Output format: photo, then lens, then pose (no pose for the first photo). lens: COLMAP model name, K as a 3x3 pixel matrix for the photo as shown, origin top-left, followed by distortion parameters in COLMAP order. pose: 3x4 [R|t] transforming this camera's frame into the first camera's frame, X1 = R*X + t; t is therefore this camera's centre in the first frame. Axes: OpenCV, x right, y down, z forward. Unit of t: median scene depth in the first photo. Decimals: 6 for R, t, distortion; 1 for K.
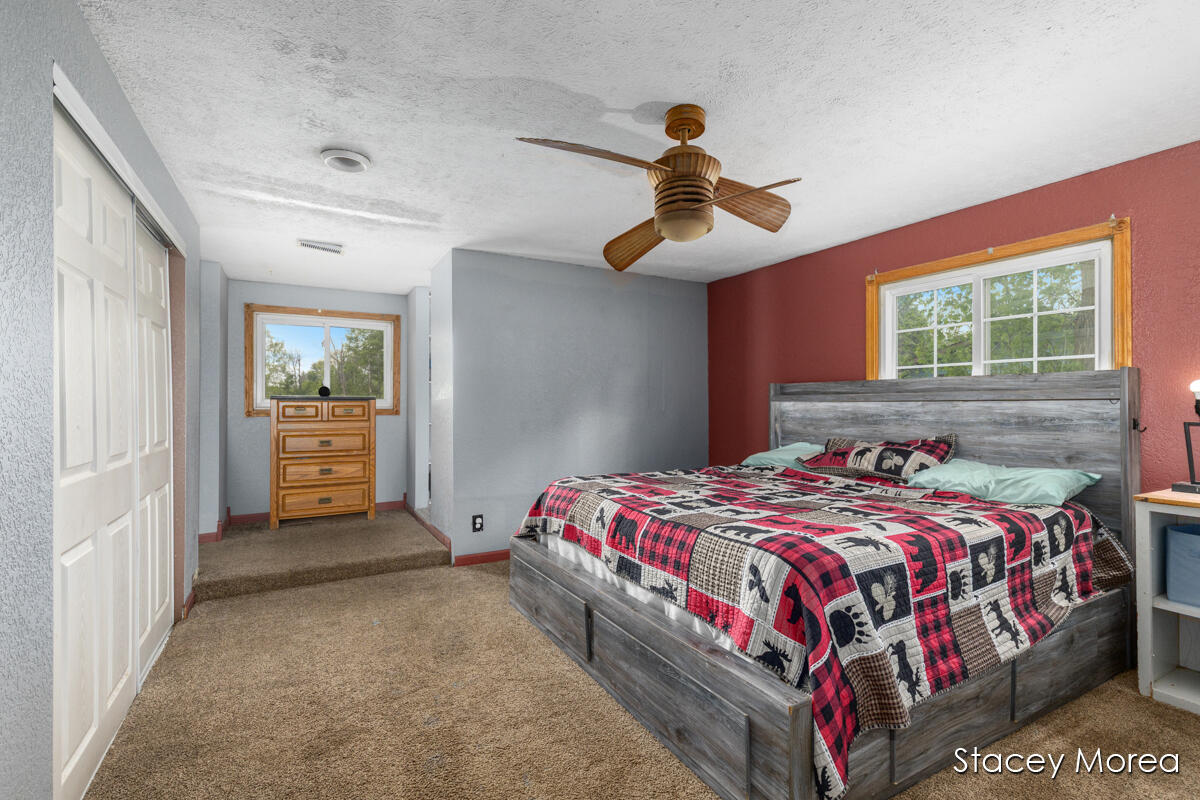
lens RADIAL K [[540.9, 0, 597.9], [0, 540.9, 402.9], [0, 0, 1]] dist [0.014550, -0.003282]
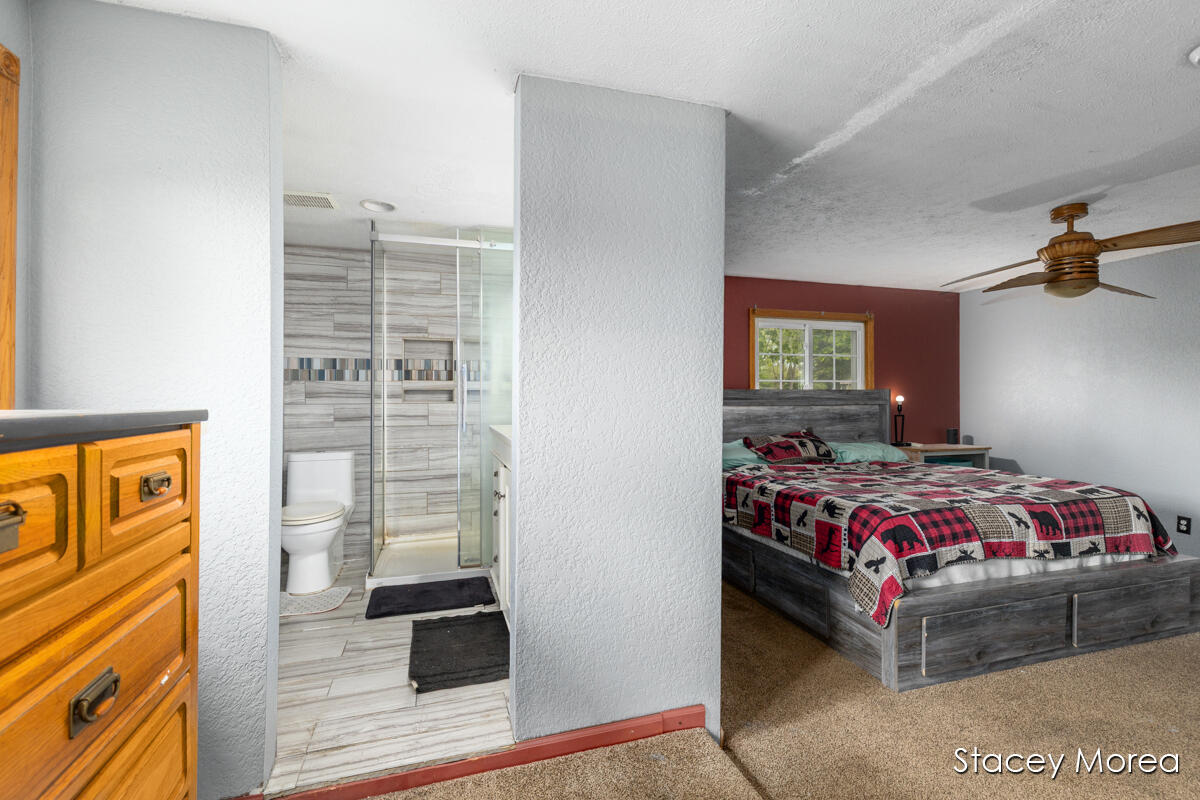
lens RADIAL K [[540.9, 0, 597.9], [0, 540.9, 402.9], [0, 0, 1]] dist [0.014550, -0.003282]
pose [[0.205416, -0.009966, 0.978624, -1.278342], [0.000017, 0.999948, 0.010179, -0.034124], [-0.978675, -0.002074, 0.205406, 1.668274]]
